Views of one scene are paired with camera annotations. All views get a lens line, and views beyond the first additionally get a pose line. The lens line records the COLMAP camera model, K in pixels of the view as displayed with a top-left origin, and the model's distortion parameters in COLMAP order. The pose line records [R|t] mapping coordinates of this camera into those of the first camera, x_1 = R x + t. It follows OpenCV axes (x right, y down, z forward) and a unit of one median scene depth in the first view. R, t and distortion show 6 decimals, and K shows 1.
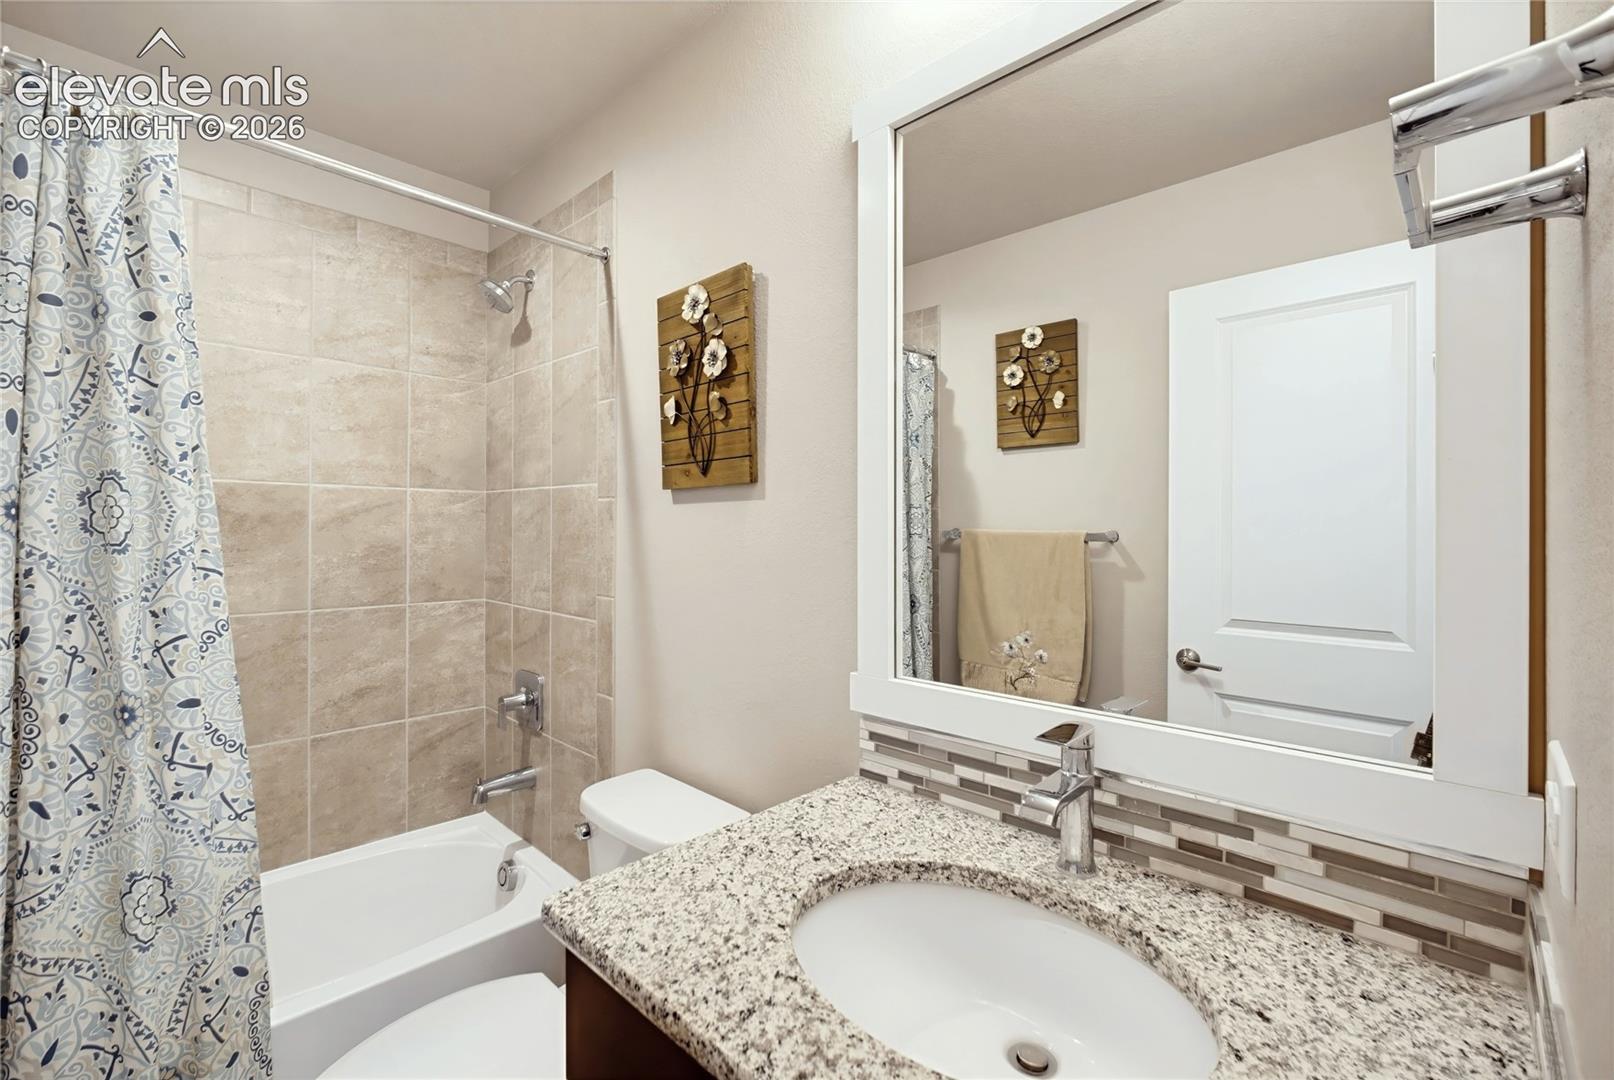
lens RADIAL K [[687.6, 0, 799.2], [0, 687.6, 532.8], [0, 0, 1]] dist [-0.012934, 0.000840]
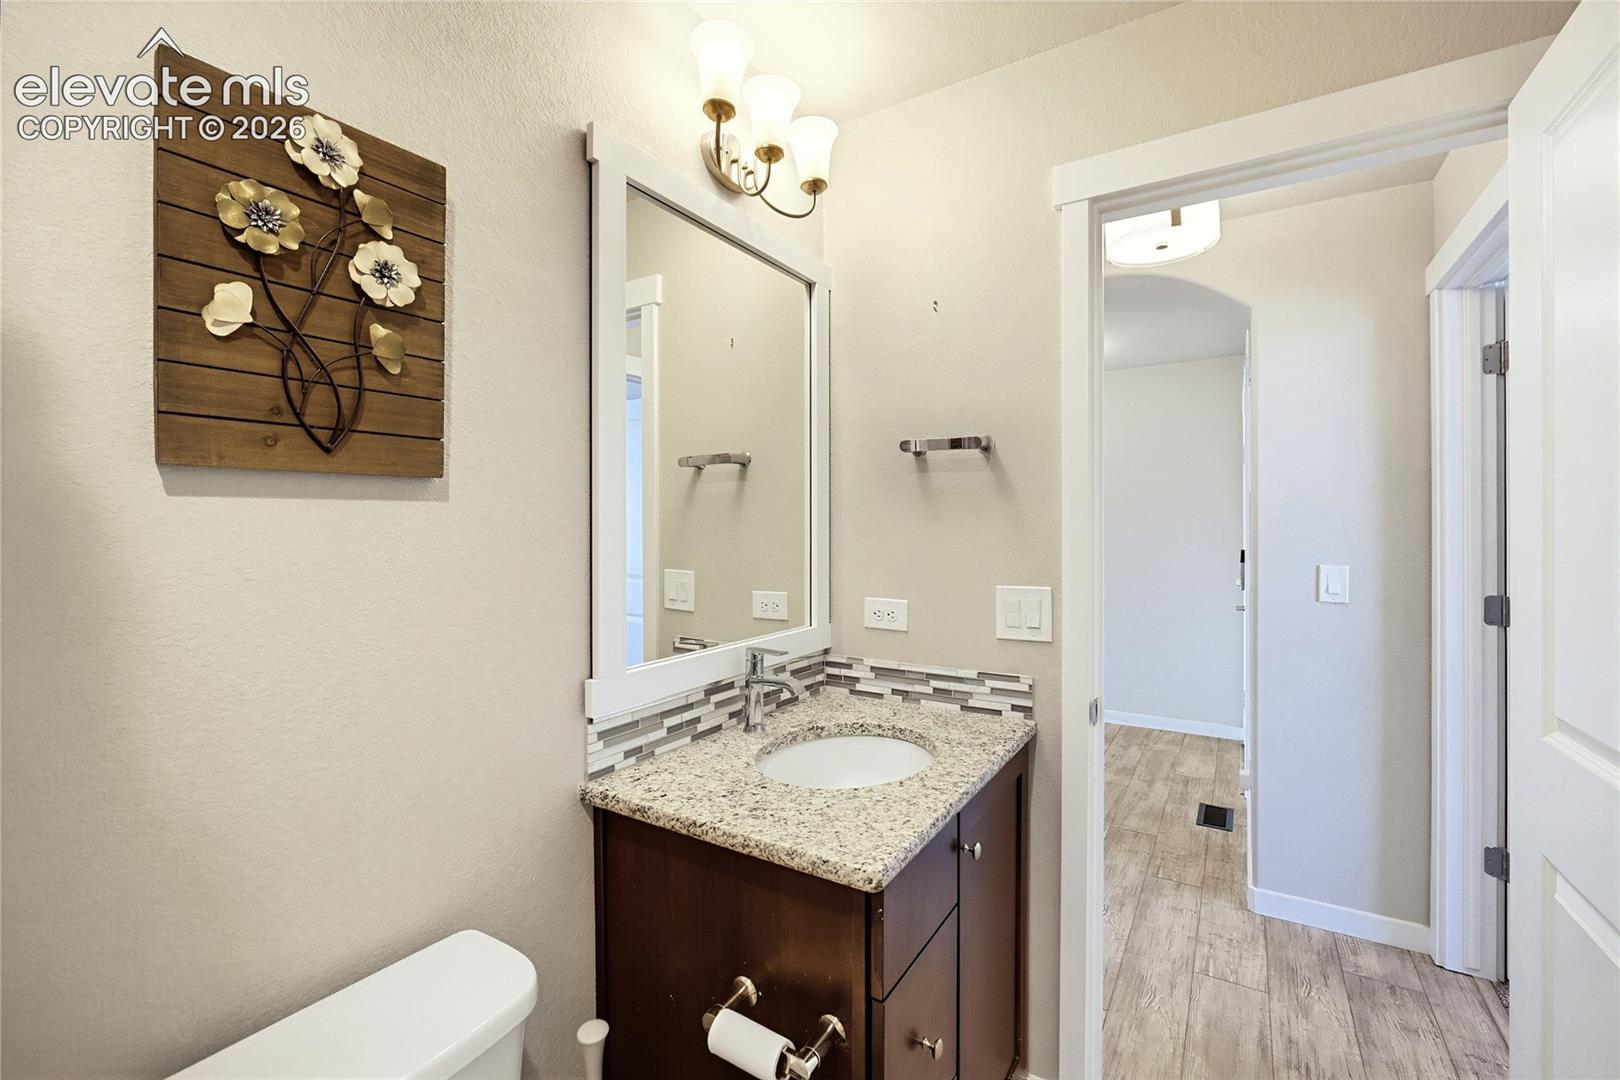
lens RADIAL K [[690.2, 0, 802.0], [0, 690.2, 529.9], [0, 0, 1]] dist [-0.012934, 0.000840]
pose [[-0.196105, -0.005462, 0.980568, -1.133282], [0.011566, 0.999902, 0.007883, -0.025602], [-0.980515, 0.012887, -0.196023, 1.040757]]
